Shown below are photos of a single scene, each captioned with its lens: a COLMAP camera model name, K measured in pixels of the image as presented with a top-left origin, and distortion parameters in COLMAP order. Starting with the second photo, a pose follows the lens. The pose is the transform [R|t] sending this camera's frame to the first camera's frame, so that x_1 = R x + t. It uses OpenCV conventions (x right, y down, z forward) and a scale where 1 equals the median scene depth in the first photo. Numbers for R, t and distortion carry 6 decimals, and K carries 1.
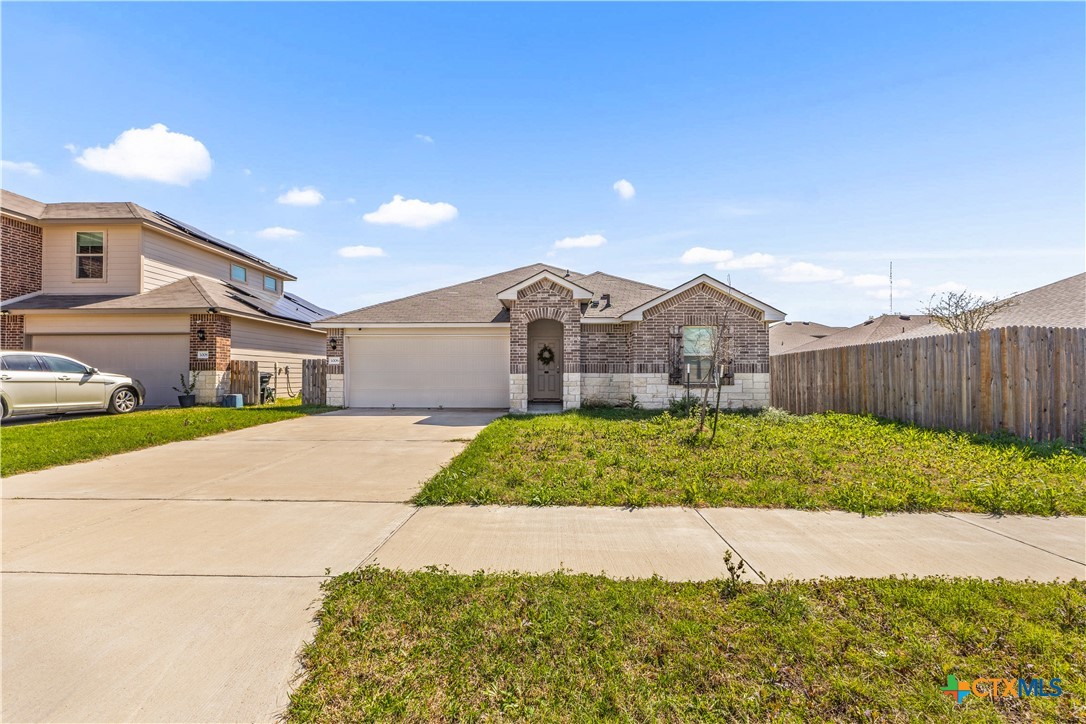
lens RADIAL K [[491.1, 0, 535.6], [0, 491.1, 367.7], [0, 0, 1]] dist [0.000855, 0.000554]
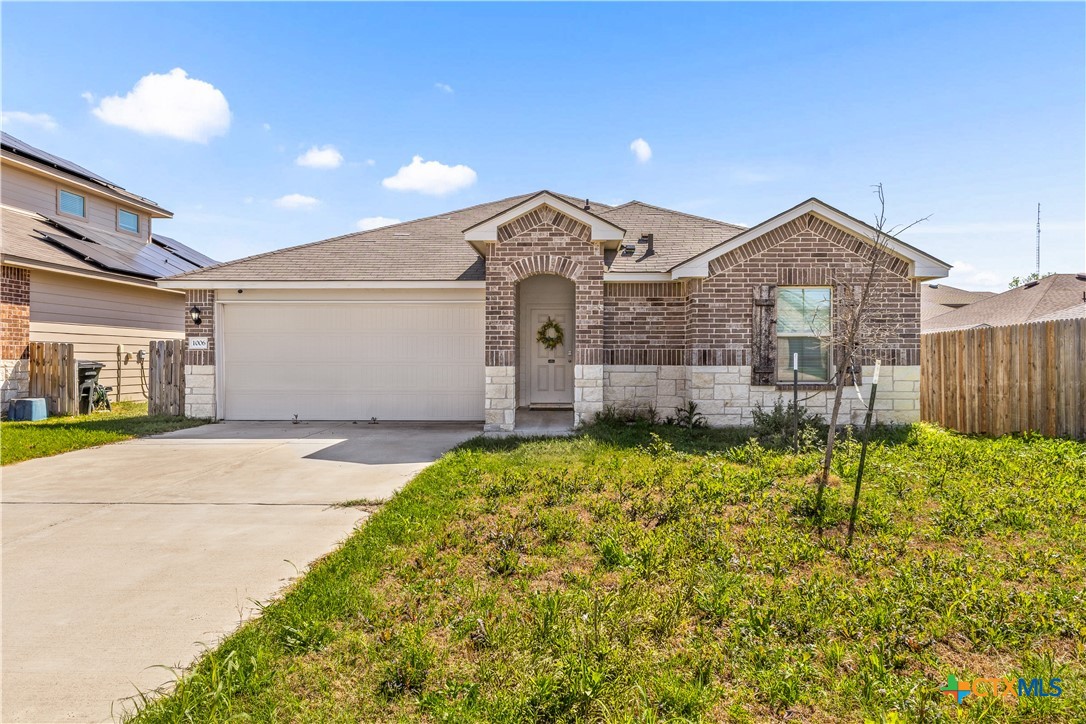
lens RADIAL K [[712.6, 0, 546.1], [0, 712.6, 358.1], [0, 0, 1]] dist [0.003817, -0.004140]
pose [[0.999998, 0.001610, 0.001222, 0.020482], [-0.001624, 0.999934, 0.011378, -0.007181], [-0.001204, -0.011380, 0.999935, 0.132360]]
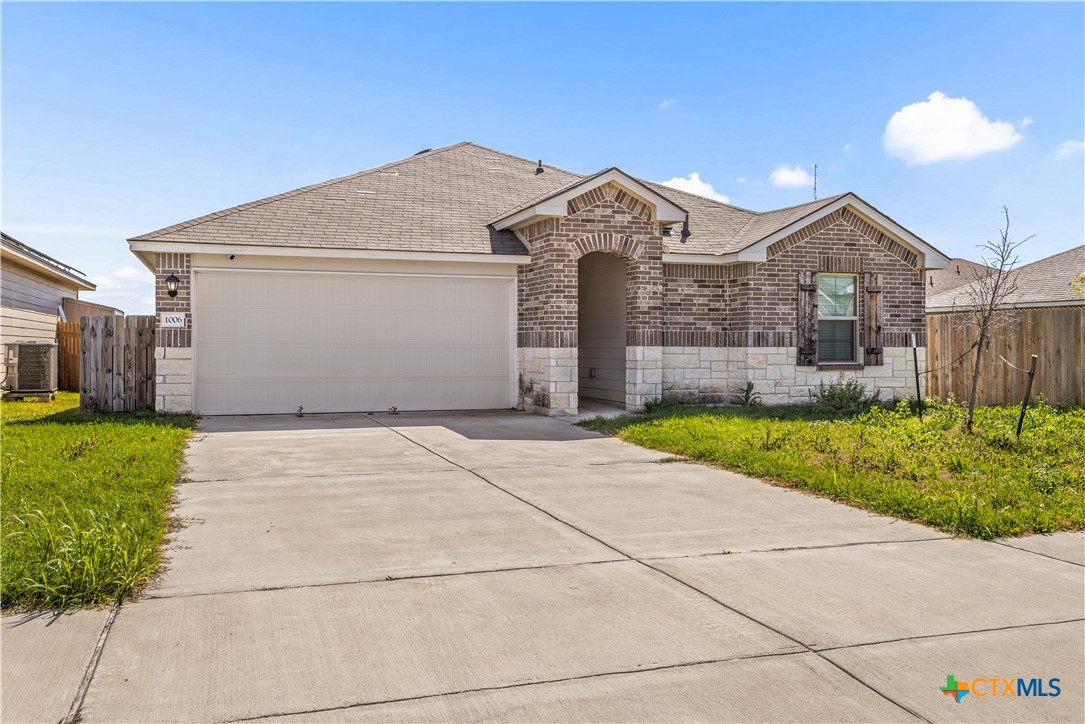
lens RADIAL K [[936.9, 0, 561.9], [0, 936.9, 342.8], [0, 0, 1]] dist [0.016981, -0.044209]
pose [[0.933887, 0.003837, 0.357547, -0.423567], [-0.006870, 0.999950, 0.007215, -0.000913], [-0.357501, -0.009194, 0.933867, -0.010463]]
